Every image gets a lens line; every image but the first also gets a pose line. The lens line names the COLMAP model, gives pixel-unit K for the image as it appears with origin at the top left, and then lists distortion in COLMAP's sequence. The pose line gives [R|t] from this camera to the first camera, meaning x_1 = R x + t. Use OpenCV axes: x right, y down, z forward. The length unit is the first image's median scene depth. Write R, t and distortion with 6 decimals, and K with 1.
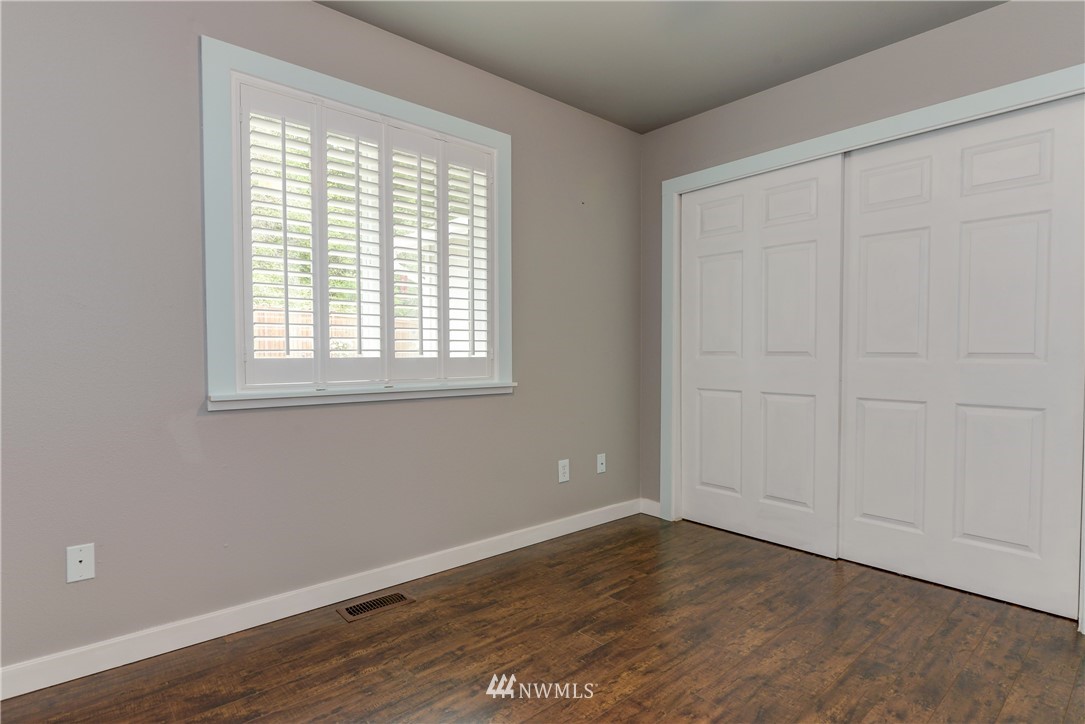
lens RADIAL K [[558.9, 0, 540.0], [0, 558.9, 374.0], [0, 0, 1]] dist [0.003418, -0.000009]
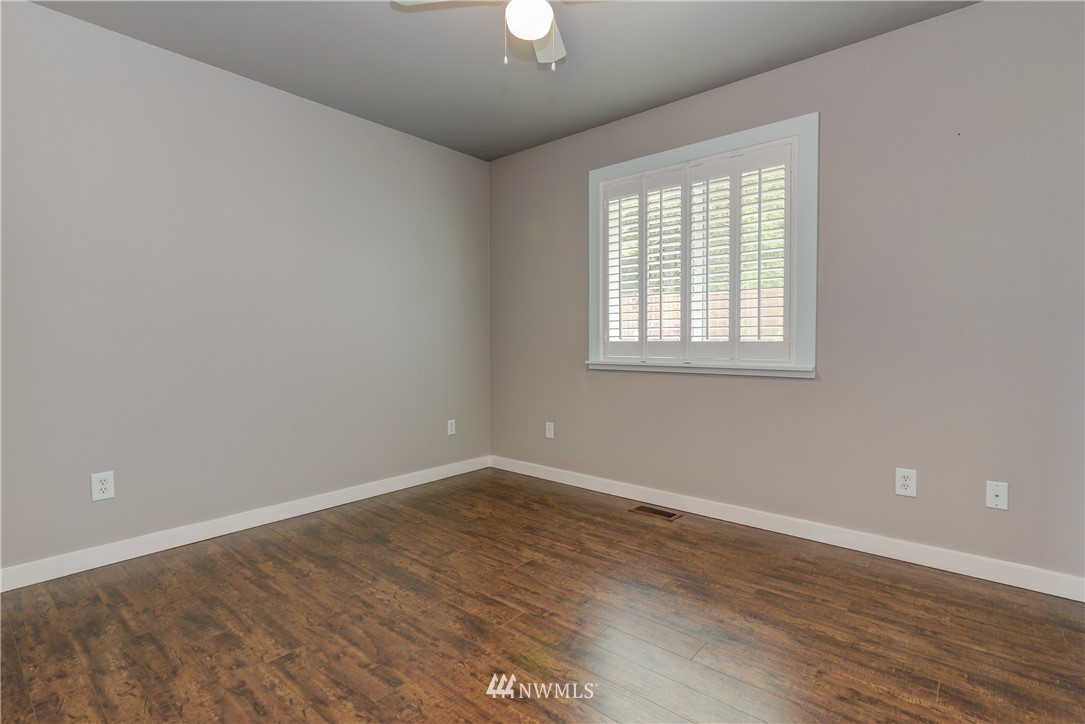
lens RADIAL K [[502.2, 0, 540.9], [0, 502.2, 370.1], [0, 0, 1]] dist [-0.000592, -0.000013]
pose [[0.155141, 0.057474, -0.986219, 0.909403], [-0.036046, 0.997971, 0.052489, -0.011191], [0.987235, 0.027406, 0.156898, 0.488956]]
